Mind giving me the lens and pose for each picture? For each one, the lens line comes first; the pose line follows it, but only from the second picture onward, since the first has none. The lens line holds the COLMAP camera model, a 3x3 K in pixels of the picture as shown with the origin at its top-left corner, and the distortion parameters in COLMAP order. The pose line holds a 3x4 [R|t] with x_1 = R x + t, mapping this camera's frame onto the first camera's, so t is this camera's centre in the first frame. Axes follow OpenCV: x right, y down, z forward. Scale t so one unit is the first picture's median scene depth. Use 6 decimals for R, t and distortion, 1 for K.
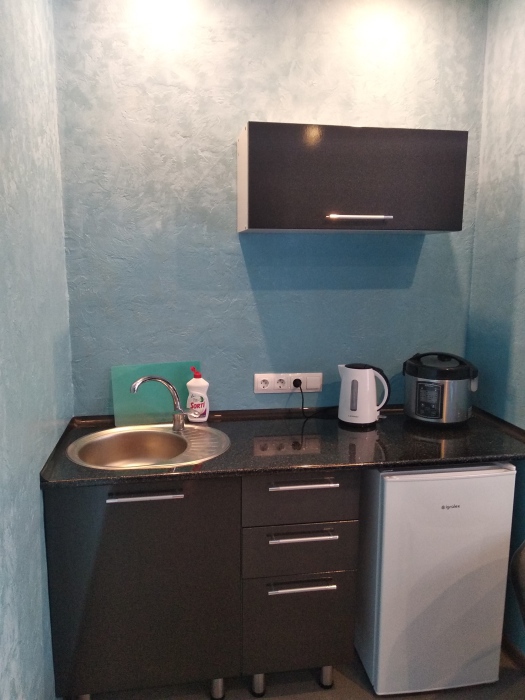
lens RADIAL K [[548.2, 0, 250.3], [0, 548.2, 347.2], [0, 0, 1]] dist [0.066718, -0.087219]
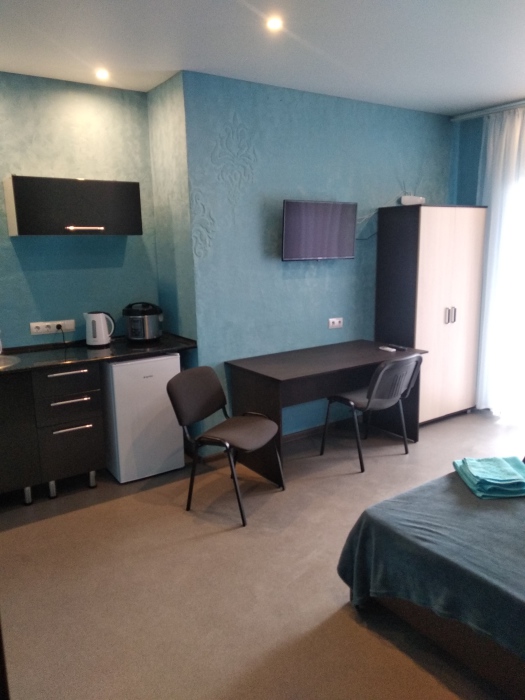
lens RADIAL K [[548.2, 0, 268.3], [0, 548.2, 344.5], [0, 0, 1]] dist [0.066718, -0.087219]
pose [[0.898297, -0.101929, 0.427403, -0.069364], [0.090354, 0.994784, 0.047340, 0.104254], [-0.429999, -0.003908, 0.902821, -0.829157]]
